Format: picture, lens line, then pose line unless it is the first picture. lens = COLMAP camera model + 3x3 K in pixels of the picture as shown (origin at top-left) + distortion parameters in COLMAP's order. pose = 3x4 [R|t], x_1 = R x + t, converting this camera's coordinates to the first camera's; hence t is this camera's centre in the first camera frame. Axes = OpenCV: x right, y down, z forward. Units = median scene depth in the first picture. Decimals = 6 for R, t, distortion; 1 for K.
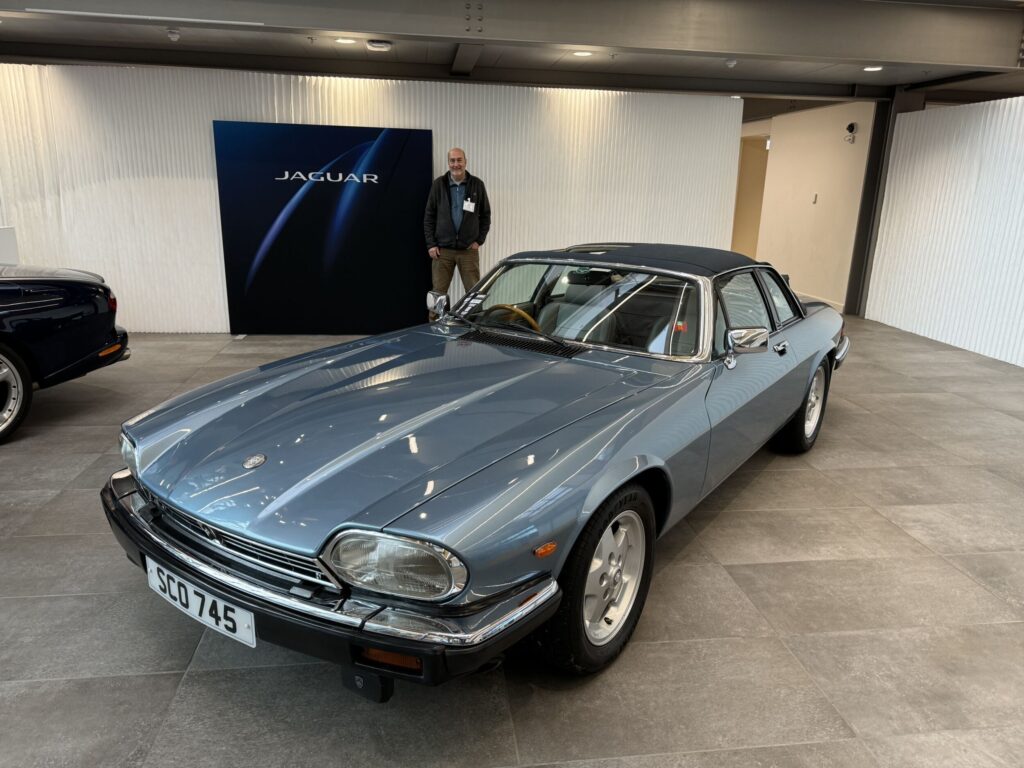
lens RADIAL K [[741.4, 0, 510.3], [0, 741.4, 365.2], [0, 0, 1]] dist [0.047755, 0.000469]
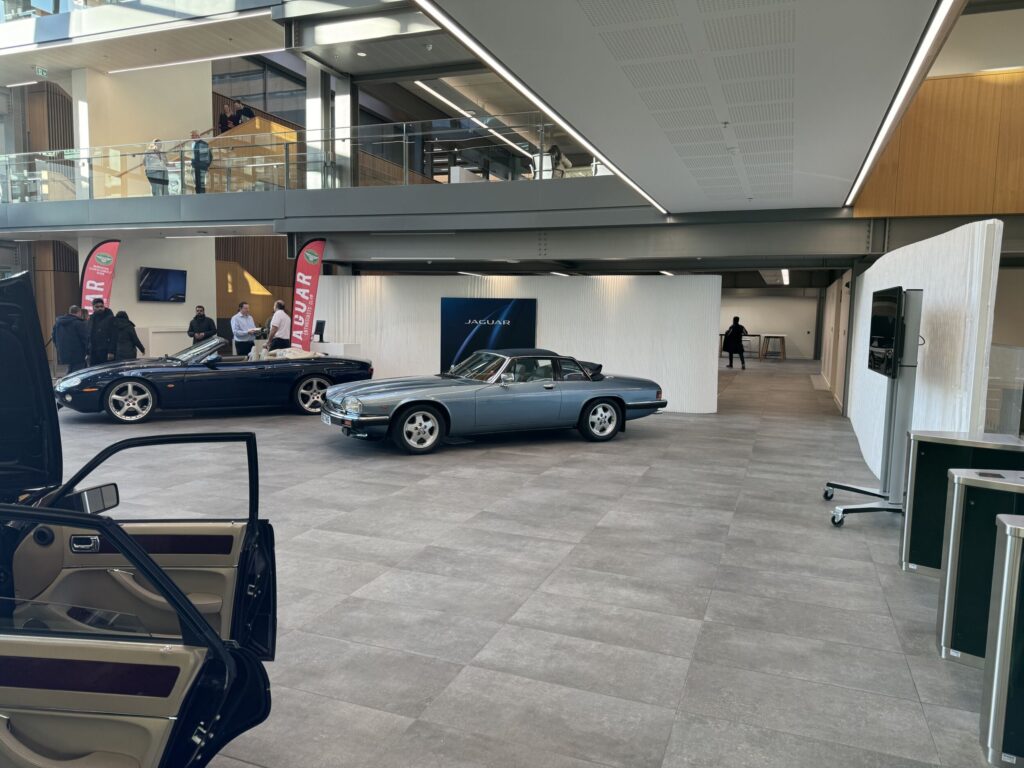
lens RADIAL K [[718.2, 0, 512.0], [0, 718.2, 384.0], [0, 0, 1]] dist [-0.000969, -0.000174]
pose [[0.877476, 0.041571, -0.477815, 0.766100], [-0.117525, 0.984501, -0.130172, 0.163870], [0.464998, 0.170378, 0.868762, -0.653509]]
